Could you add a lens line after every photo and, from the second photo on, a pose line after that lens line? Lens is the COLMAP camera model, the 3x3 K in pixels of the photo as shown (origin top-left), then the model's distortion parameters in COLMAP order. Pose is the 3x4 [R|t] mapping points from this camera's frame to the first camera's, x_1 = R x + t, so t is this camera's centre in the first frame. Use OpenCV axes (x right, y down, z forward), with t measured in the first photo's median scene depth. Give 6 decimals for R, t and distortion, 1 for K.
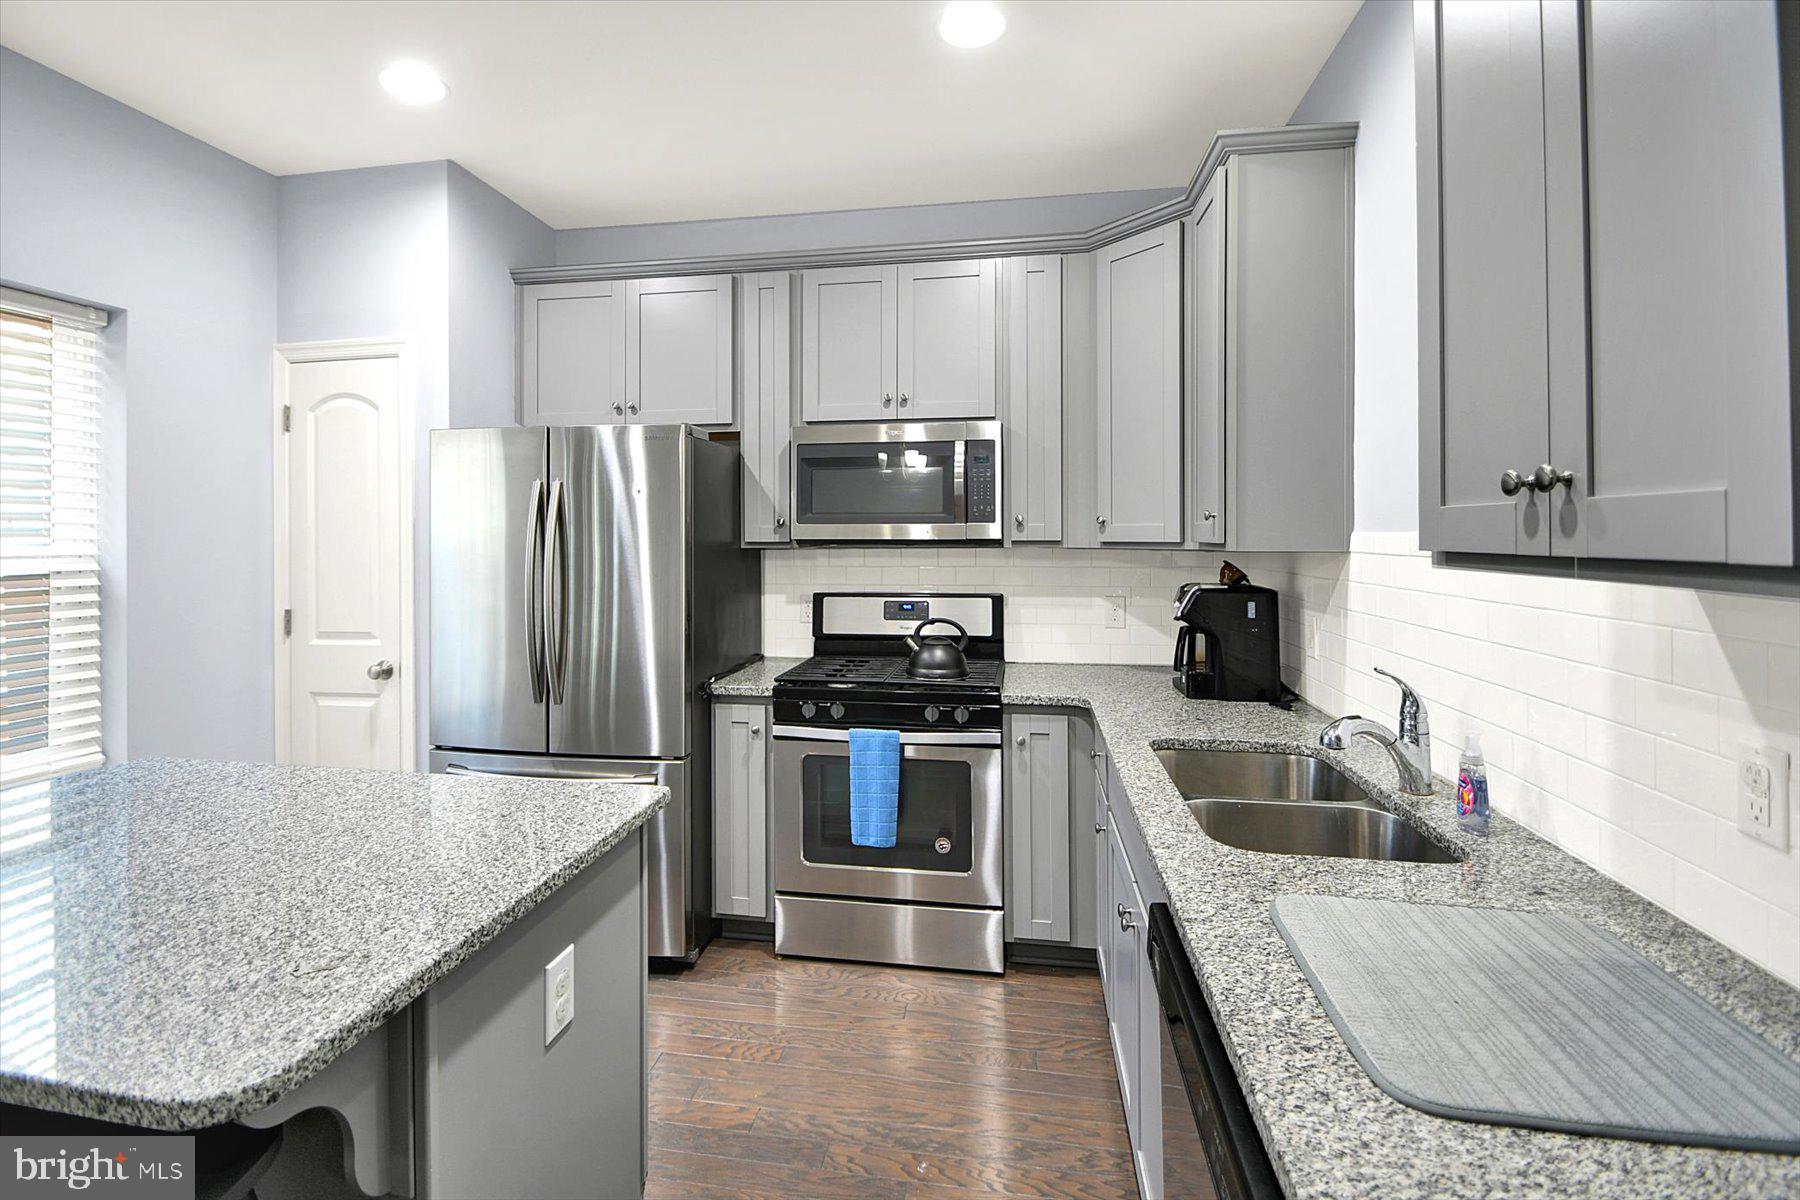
lens RADIAL K [[811.2, 0, 884.9], [0, 811.2, 535.9], [0, 0, 1]] dist [-0.000034, -0.002184]
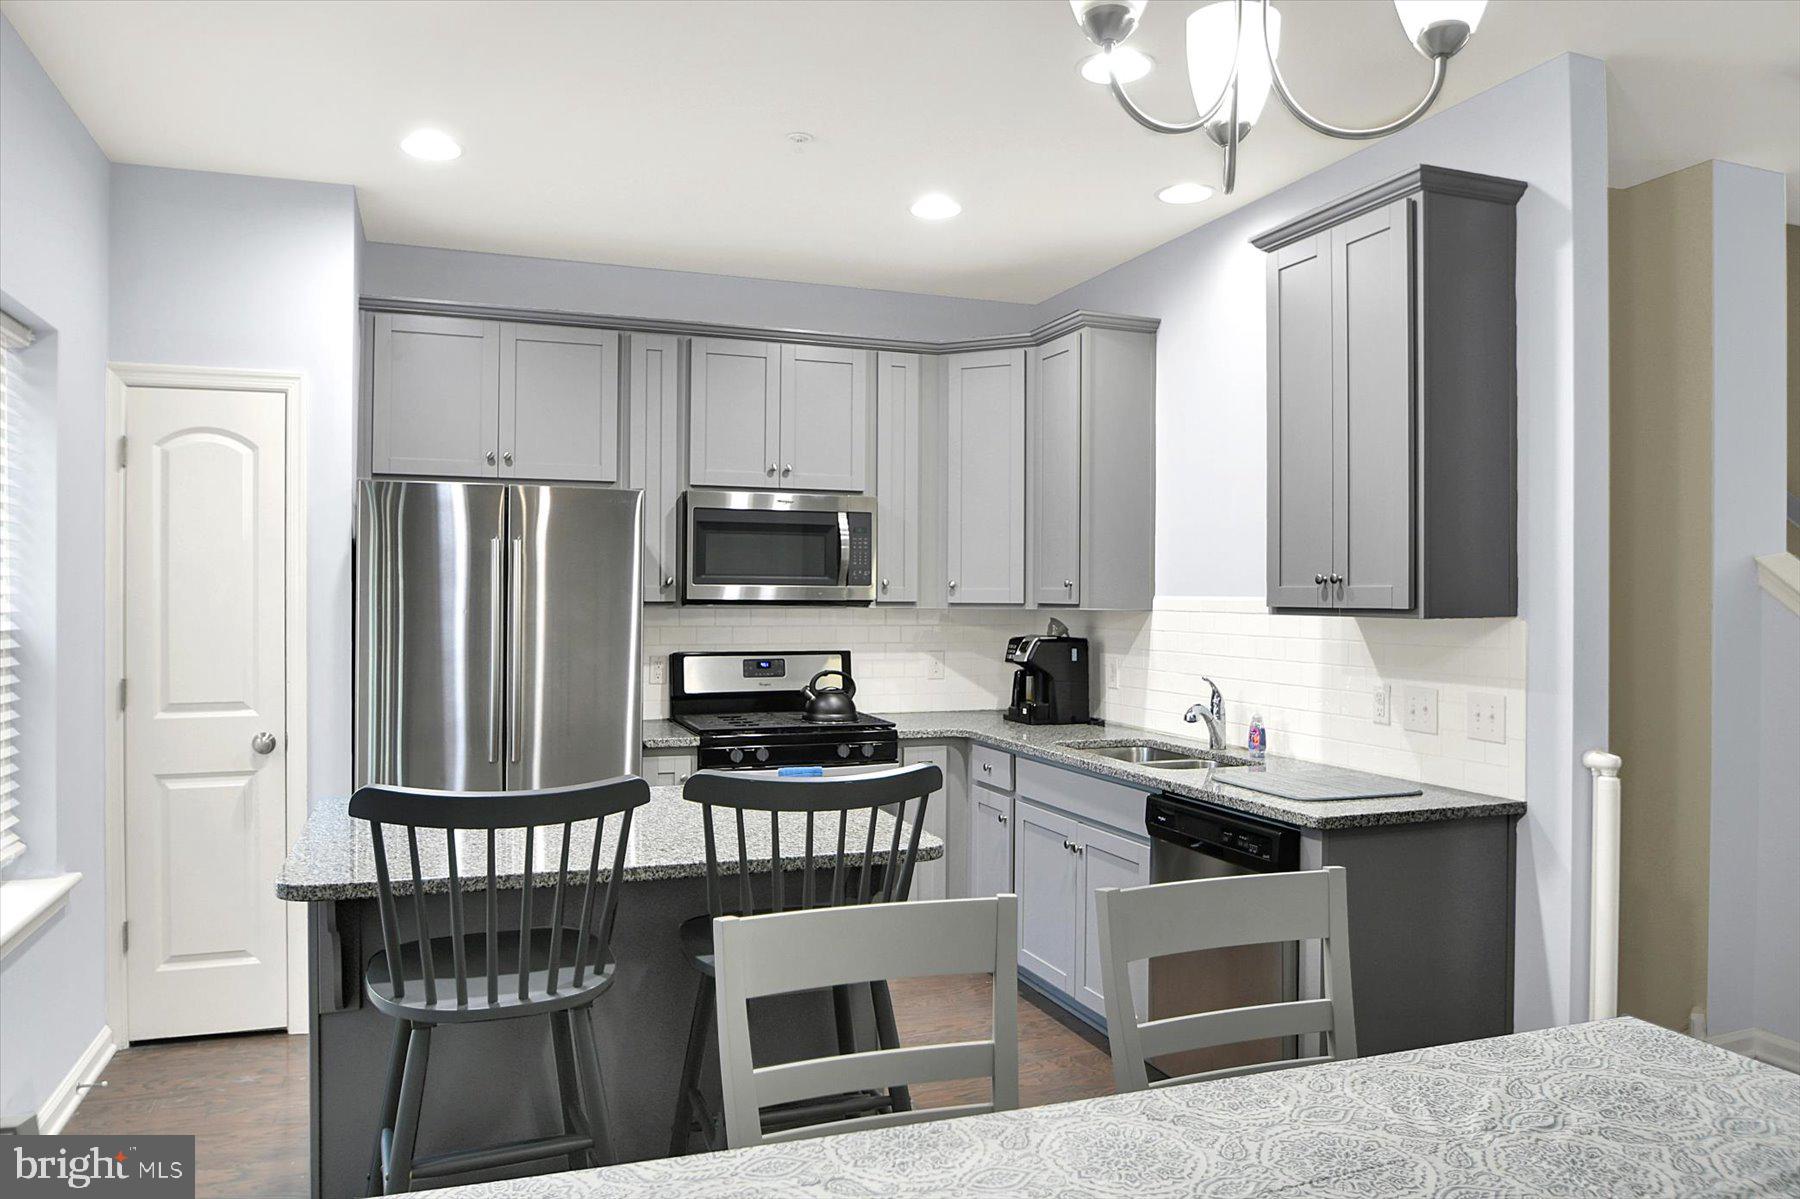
lens RADIAL K [[1182.0, 0, 900.4], [0, 1182.0, 598.9], [0, 0, 1]] dist [-0.020371, -0.005346]
pose [[0.865271, 0.006391, 0.501263, -0.661481], [-0.007511, 0.999972, 0.000215, 0.001681], [-0.501247, -0.003951, 0.865295, -0.459033]]
